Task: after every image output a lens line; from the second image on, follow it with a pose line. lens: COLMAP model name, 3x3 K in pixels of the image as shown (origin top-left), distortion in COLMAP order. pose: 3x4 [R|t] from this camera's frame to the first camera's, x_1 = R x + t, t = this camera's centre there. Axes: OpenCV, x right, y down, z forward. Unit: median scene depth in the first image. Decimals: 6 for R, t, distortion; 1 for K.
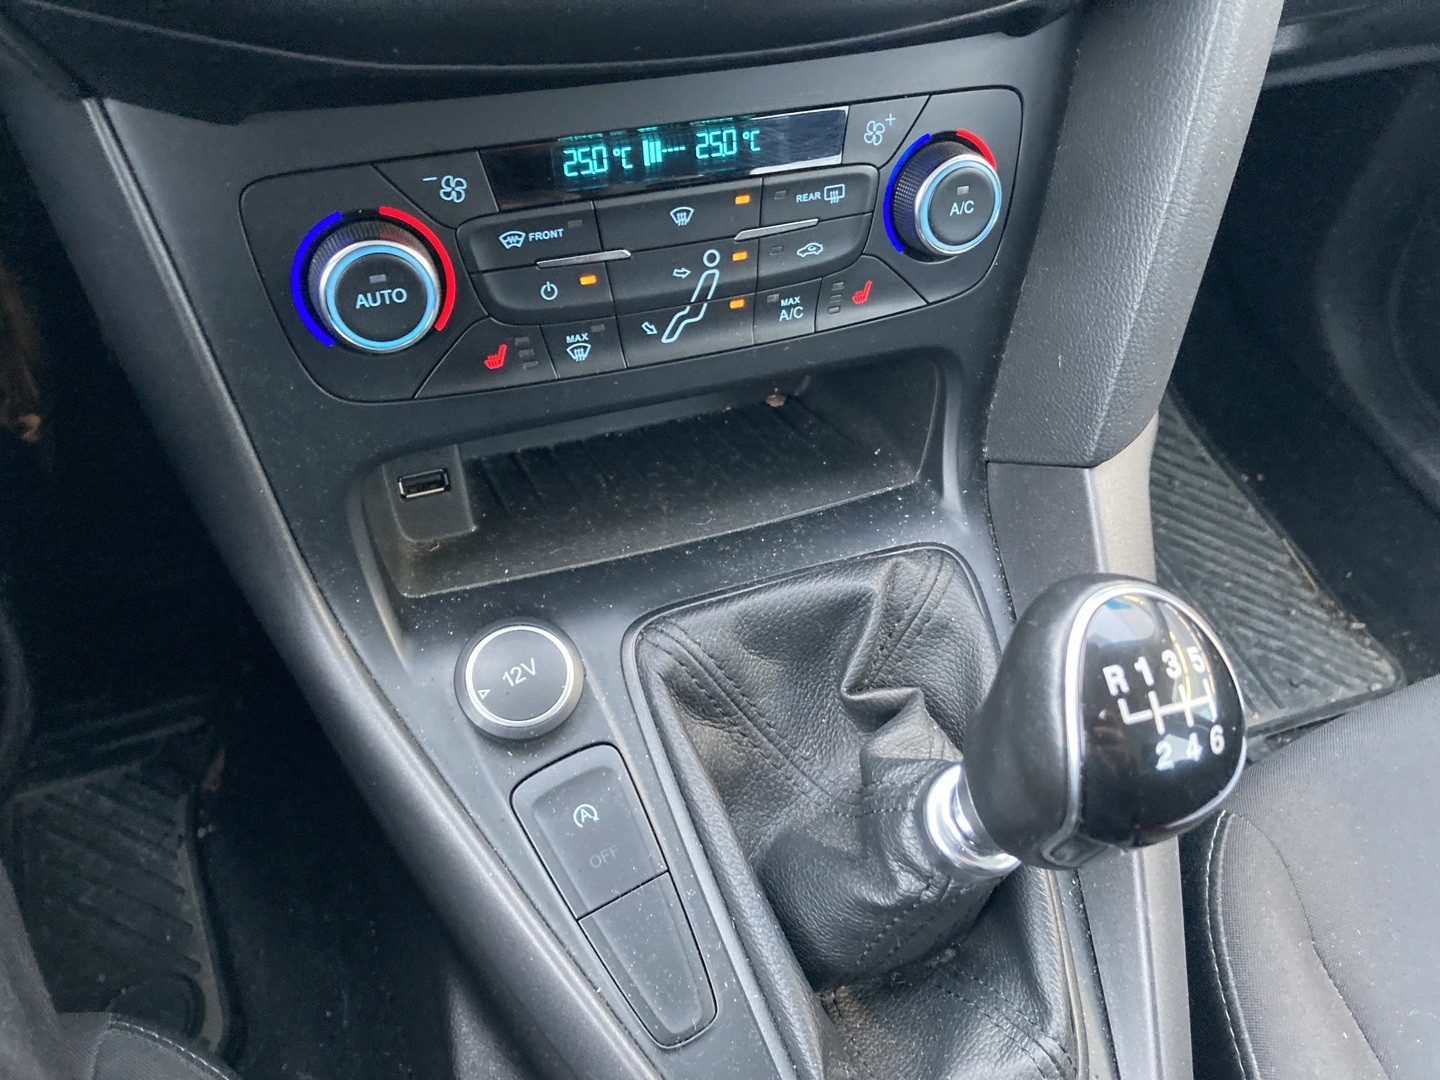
lens RADIAL K [[1153.9, 0, 728.5], [0, 1153.9, 546.3], [0, 0, 1]] dist [0.009161, -0.041827]
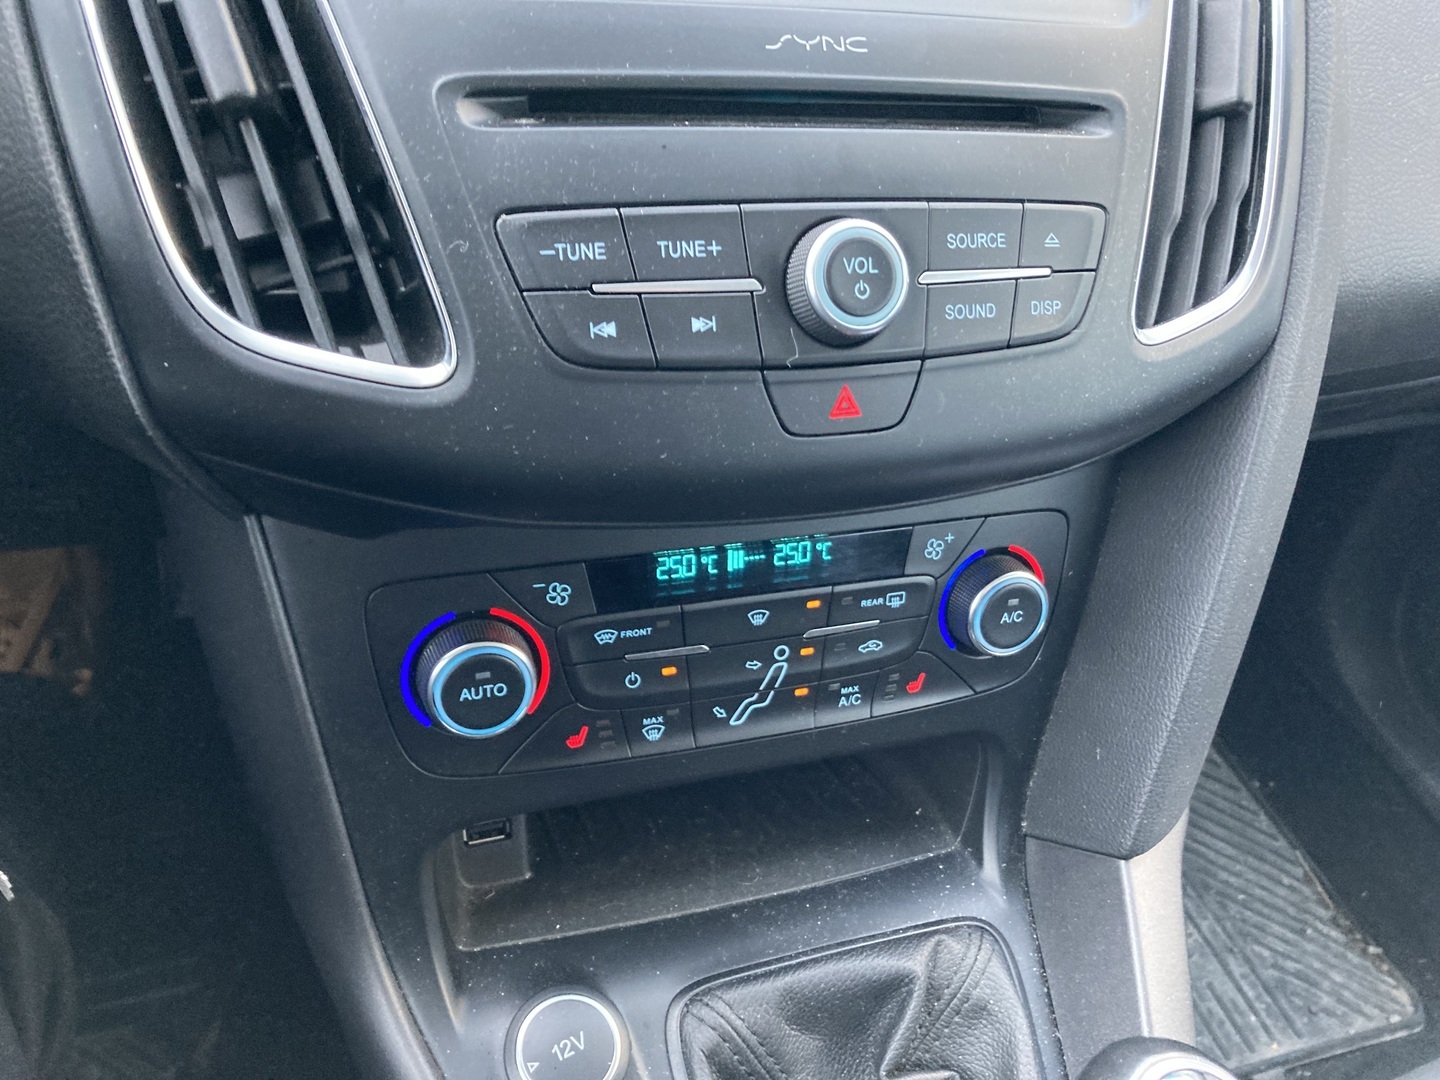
lens RADIAL K [[1153.9, 0, 727.6], [0, 1153.9, 536.8], [0, 0, 1]] dist [0.009161, -0.041827]
pose [[0.997790, 0.066101, -0.006802, -0.059998], [-0.066164, 0.978789, -0.193895, -0.131812], [-0.006159, 0.193916, 0.980999, -0.077183]]
